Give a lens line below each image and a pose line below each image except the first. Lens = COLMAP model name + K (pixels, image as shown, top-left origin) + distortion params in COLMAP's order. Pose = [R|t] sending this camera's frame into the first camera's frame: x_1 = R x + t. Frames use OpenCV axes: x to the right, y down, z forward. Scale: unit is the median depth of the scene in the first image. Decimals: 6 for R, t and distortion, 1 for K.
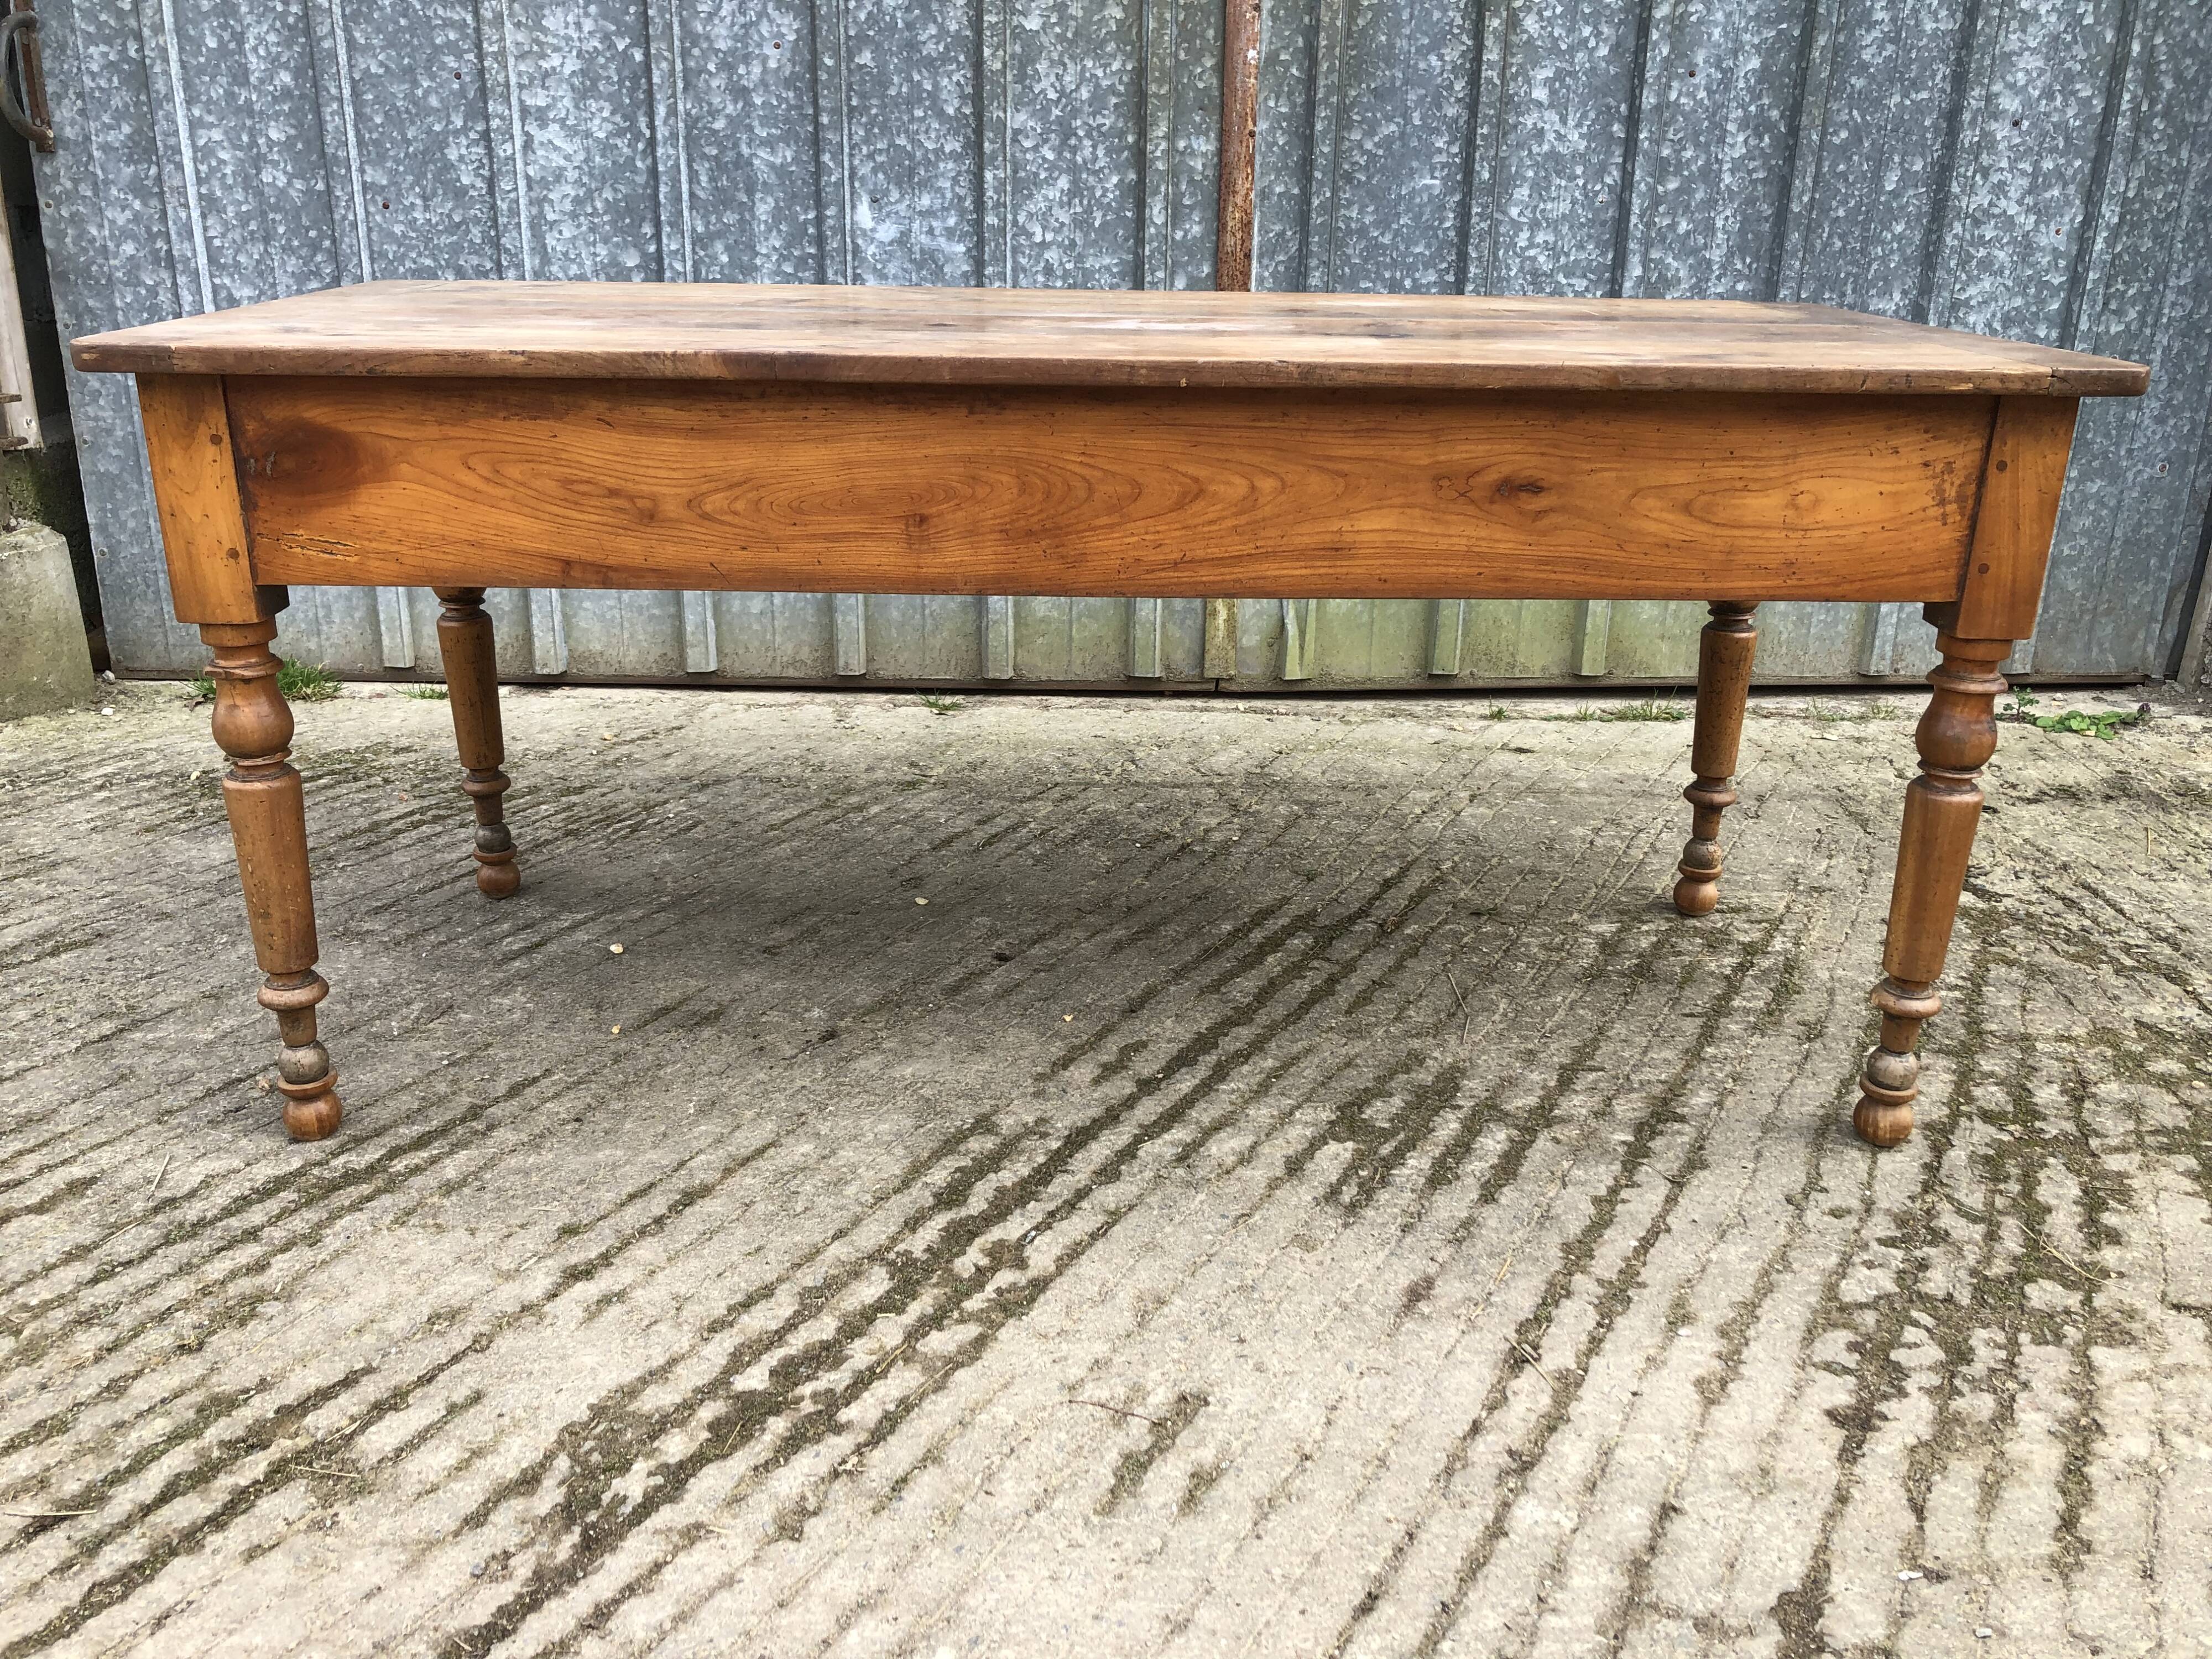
lens RADIAL K [[1812.6, 0, 1092.4], [0, 1812.6, 806.9], [0, 0, 1]] dist [-0.000042, 0.026795]
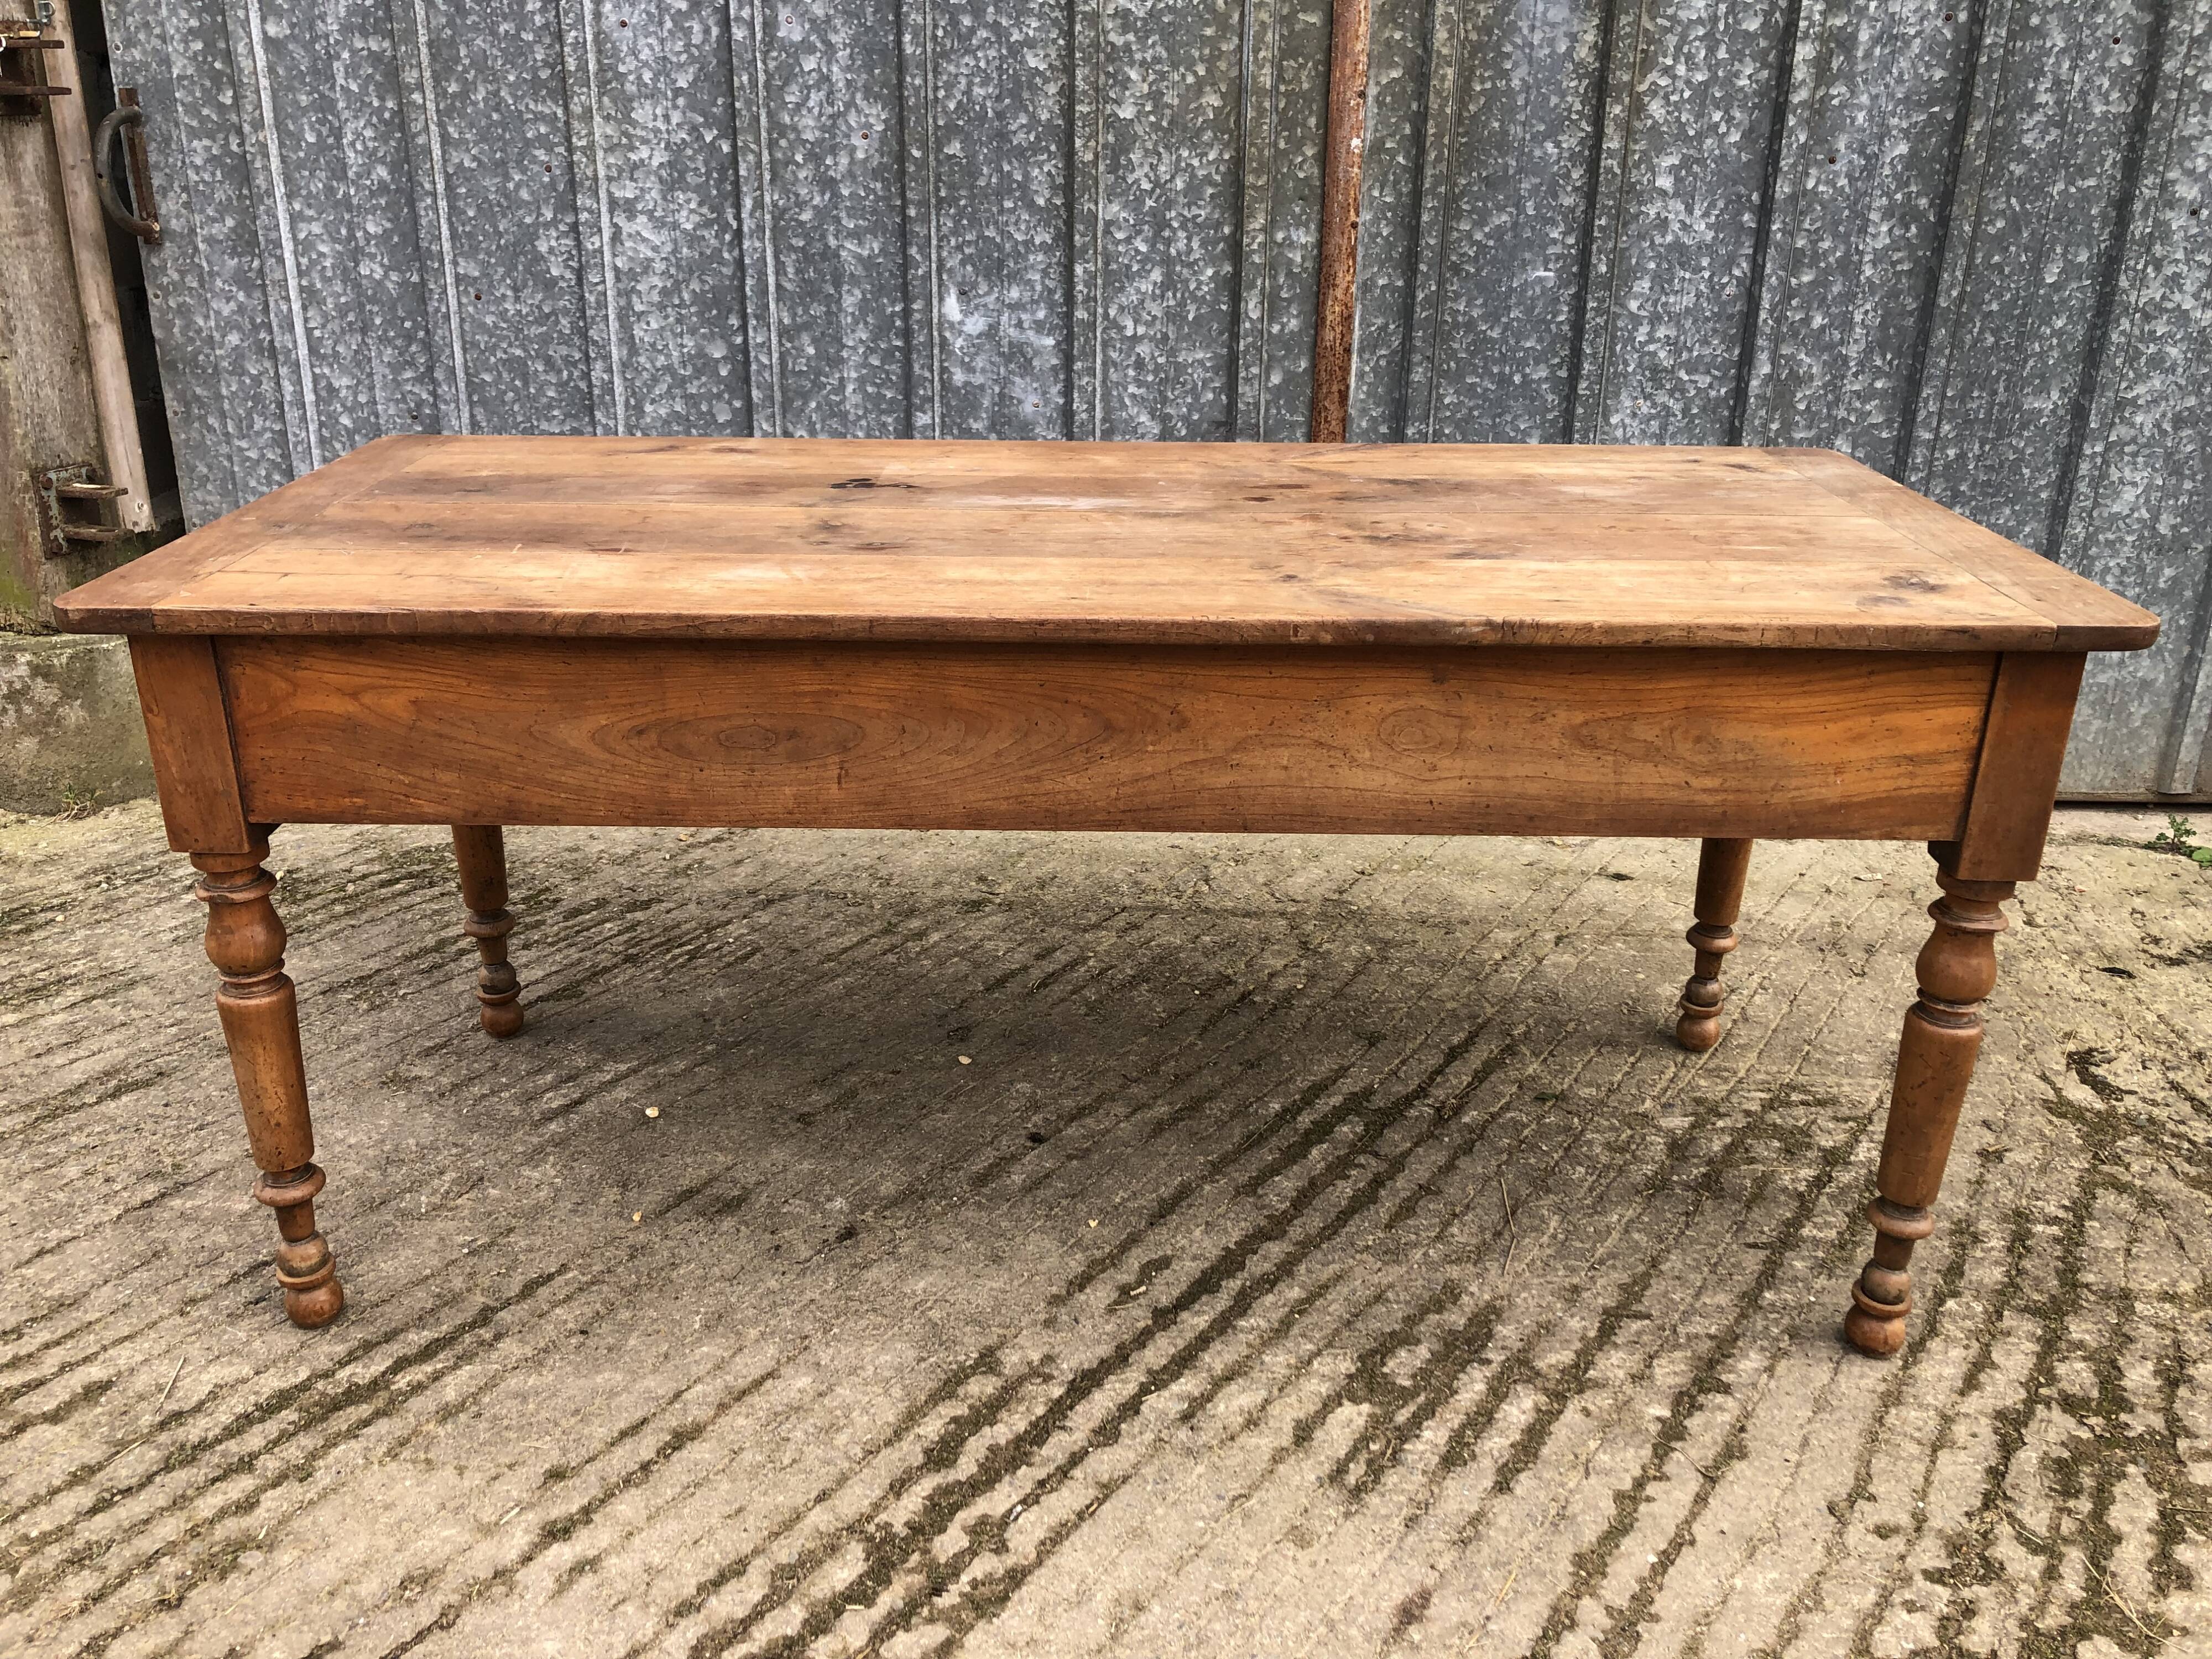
lens RADIAL K [[1812.6, 0, 1097.3], [0, 1812.6, 806.6], [0, 0, 1]] dist [-0.000042, 0.026795]
pose [[0.995788, 0.028686, -0.087086, 0.045615], [-0.025687, 0.999044, 0.035366, -0.096257], [0.088017, -0.032981, 0.995573, 0.027525]]
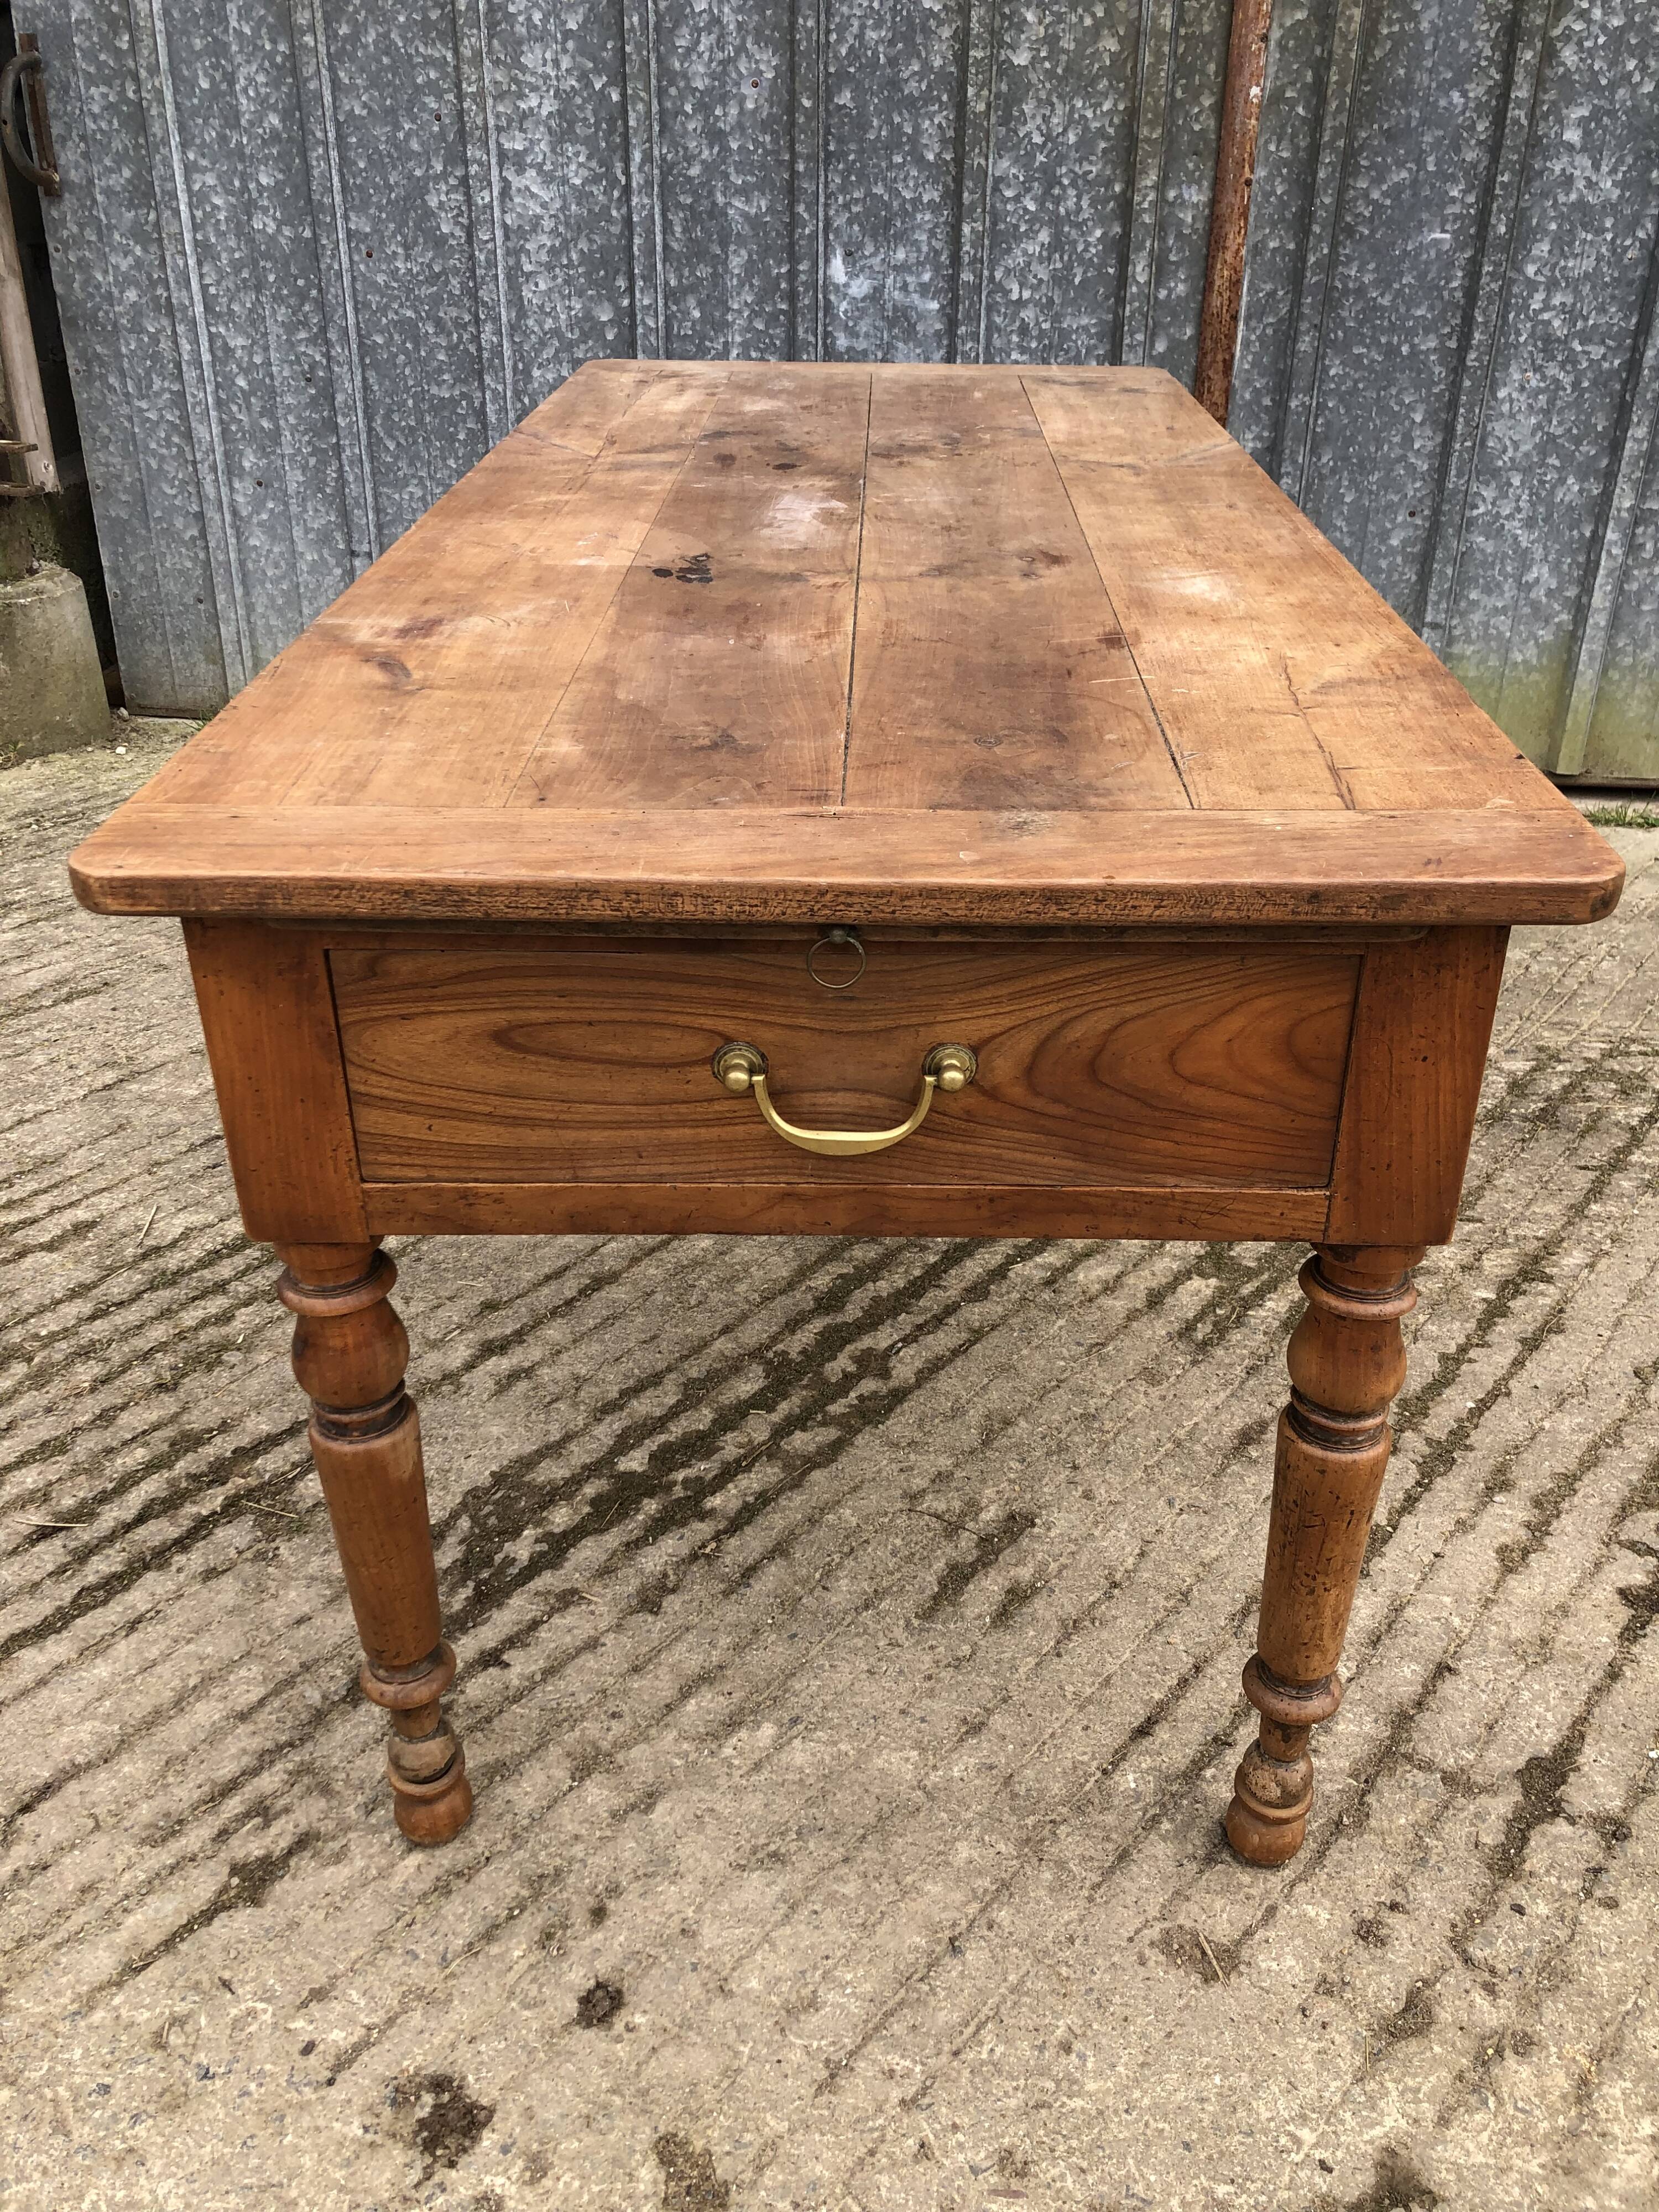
lens RADIAL K [[1812.6, 0, 847.1], [0, 1812.6, 1093.8], [0, 0, 1]] dist [-0.000042, 0.026795]
pose [[0.989432, 0.069154, -0.127447, 0.035155], [-0.047935, 0.985525, 0.162610, -0.048715], [0.136847, -0.154783, 0.978425, -0.024339]]
